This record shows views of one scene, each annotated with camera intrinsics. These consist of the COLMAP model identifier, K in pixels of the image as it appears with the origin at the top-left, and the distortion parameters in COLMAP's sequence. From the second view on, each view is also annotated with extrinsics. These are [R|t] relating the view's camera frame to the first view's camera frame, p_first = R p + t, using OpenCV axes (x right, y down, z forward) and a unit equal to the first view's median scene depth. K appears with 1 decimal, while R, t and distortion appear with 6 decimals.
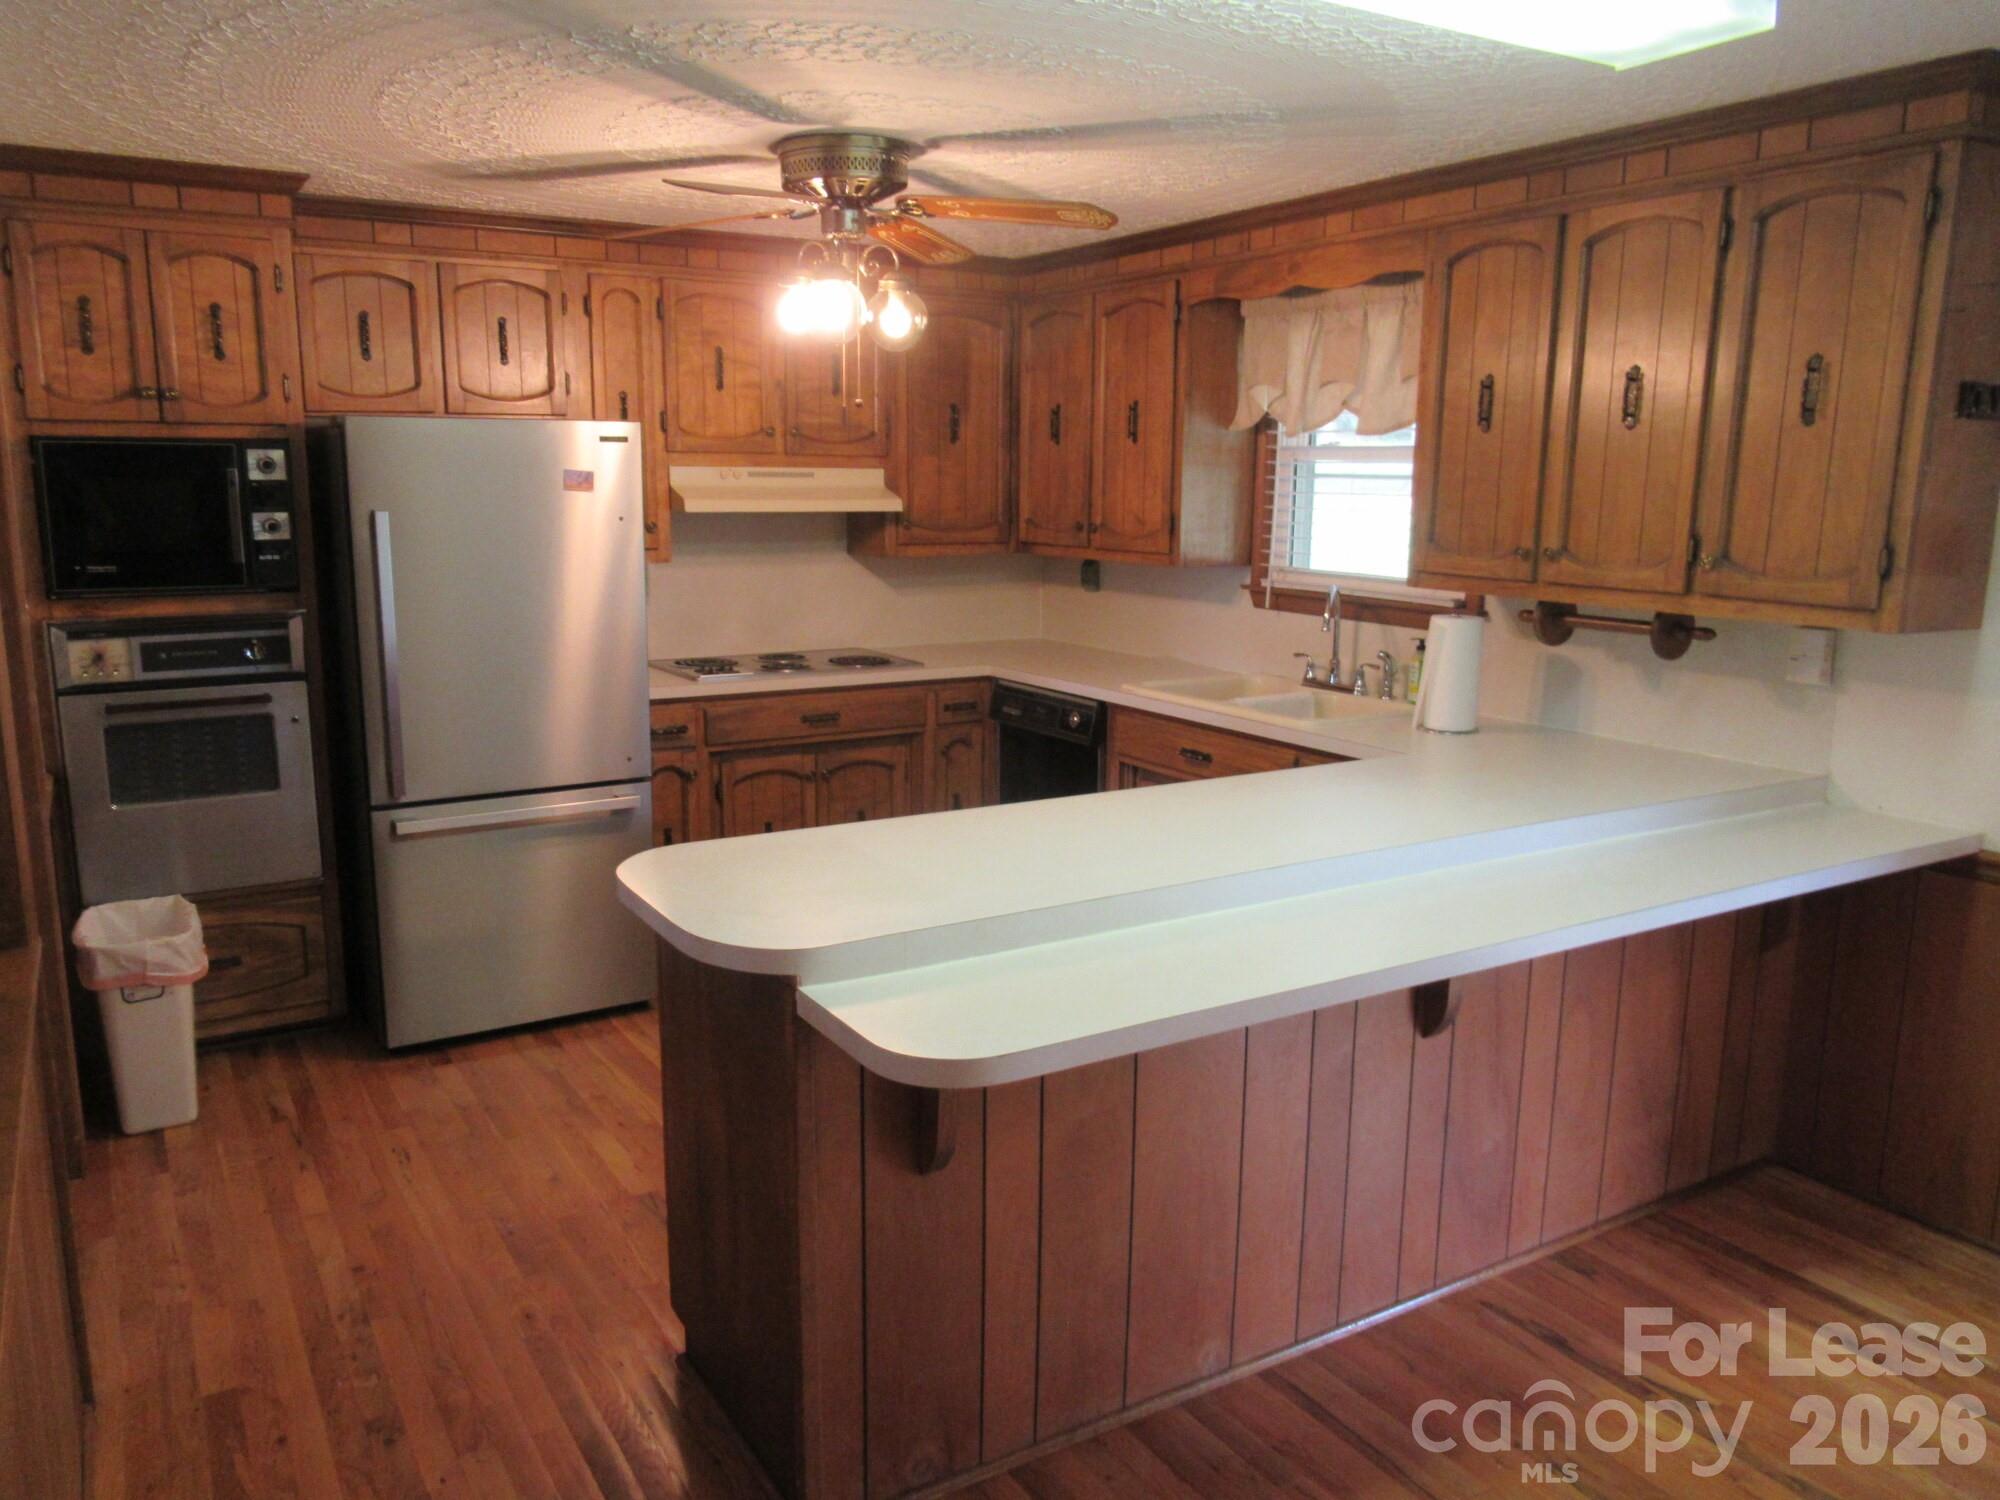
lens RADIAL K [[1492.0, 0, 991.9], [0, 1492.0, 760.6], [0, 0, 1]] dist [0.002142, -0.000174]
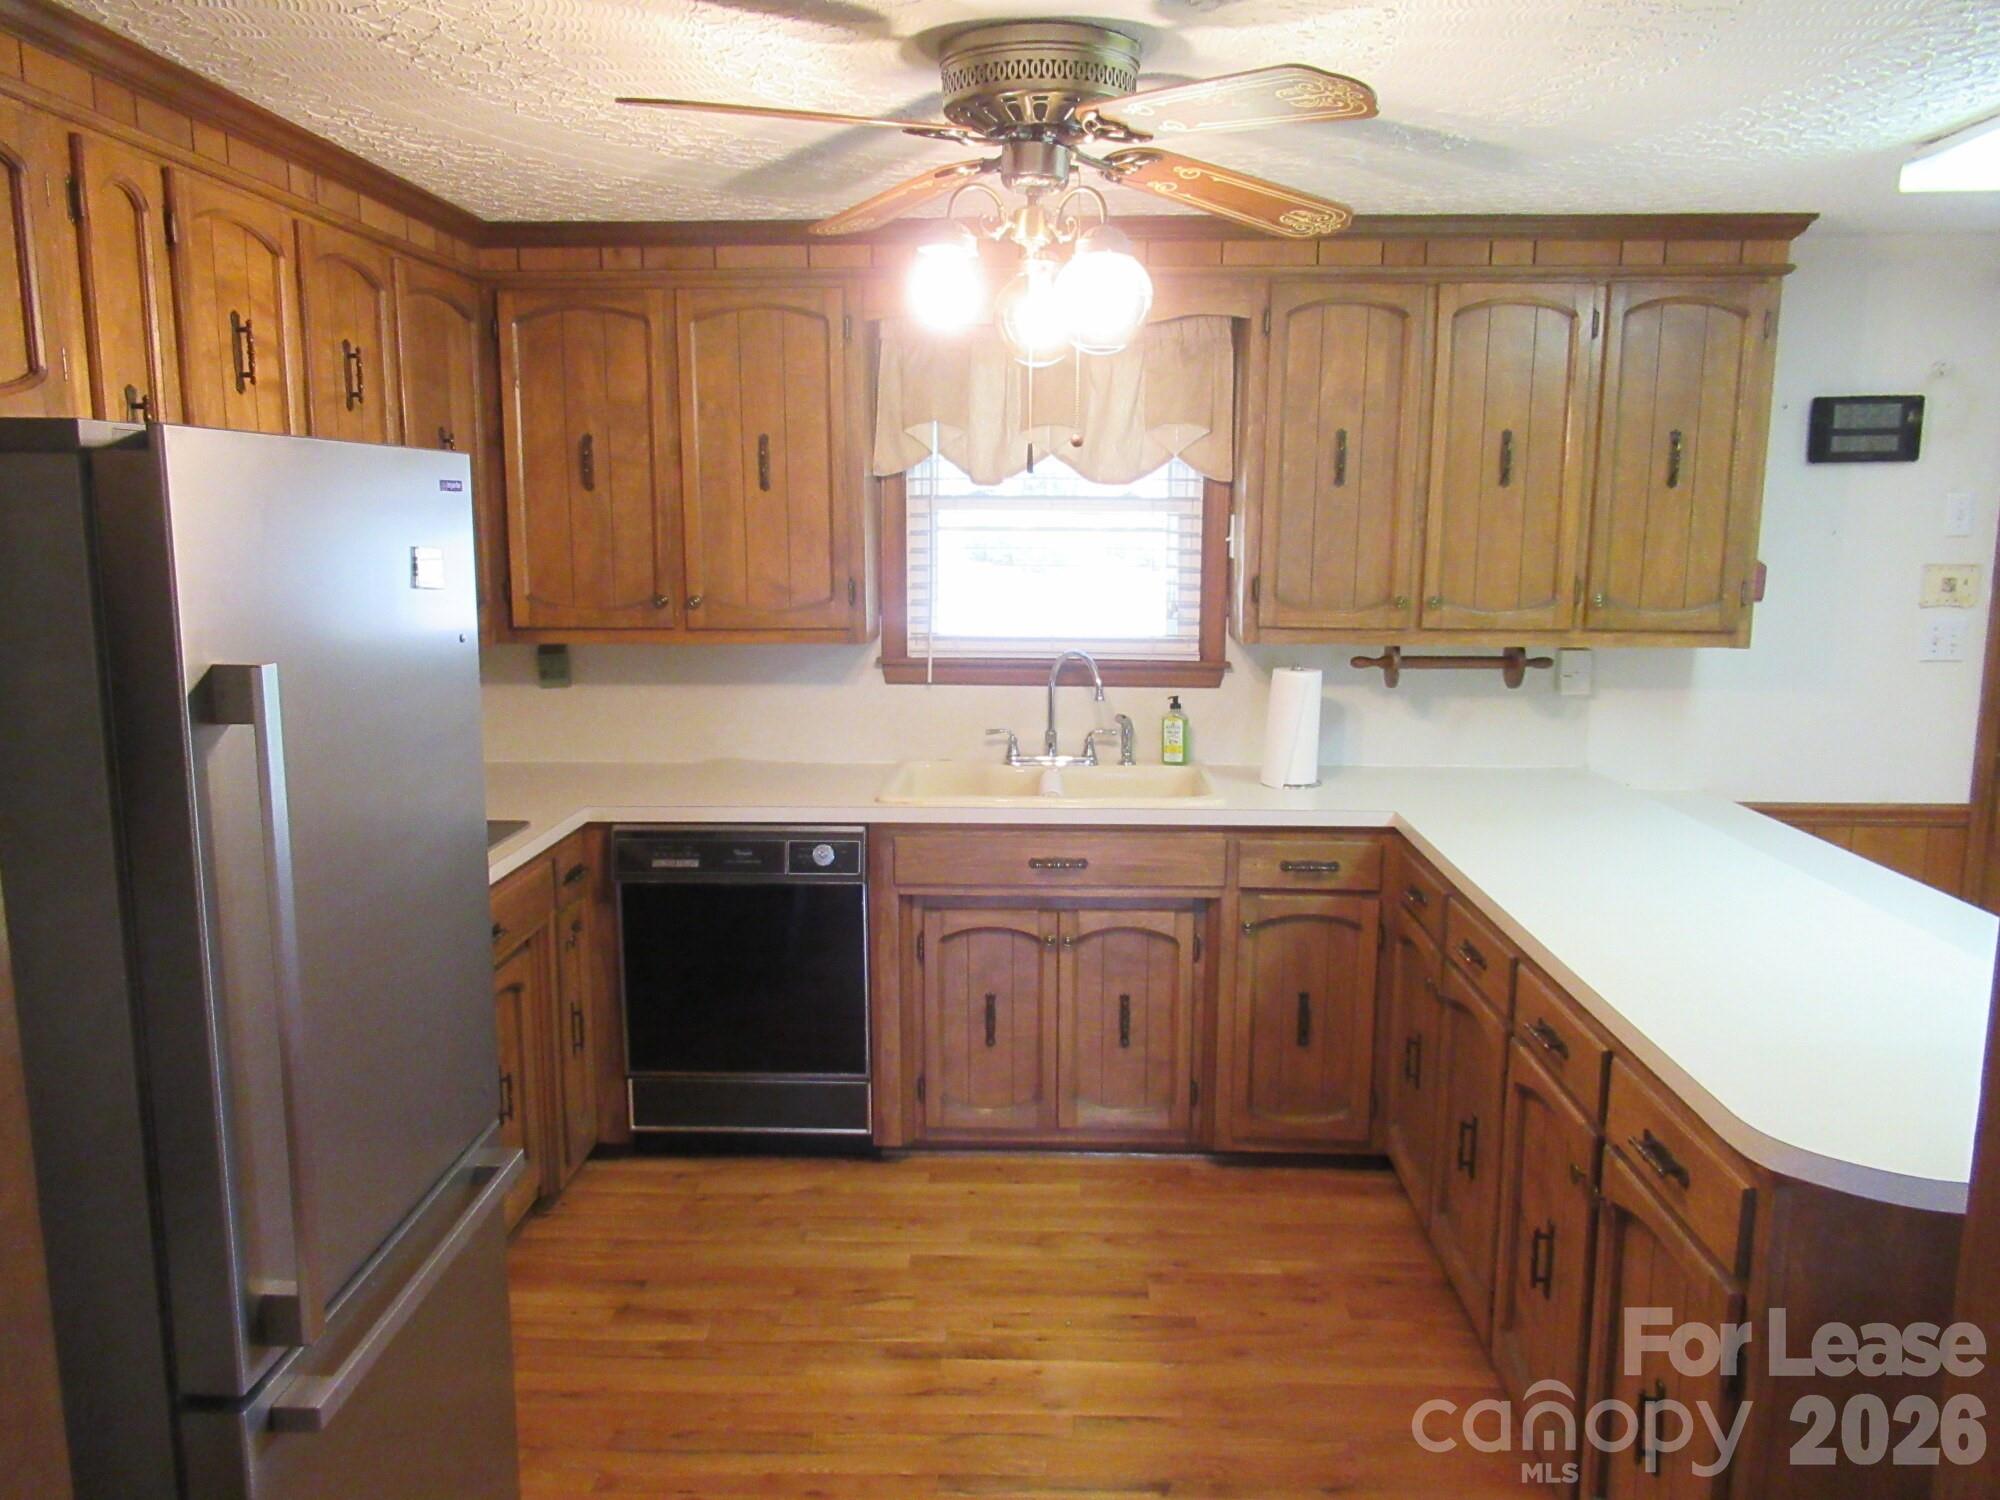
lens RADIAL K [[1492.0, 0, 996.1], [0, 1492.0, 741.6], [0, 0, 1]] dist [0.002142, -0.000174]
pose [[0.552119, -0.135319, 0.822711, -0.595570], [0.161538, 0.985406, 0.053672, -0.129102], [-0.817967, 0.103265, 0.565921, 0.580124]]
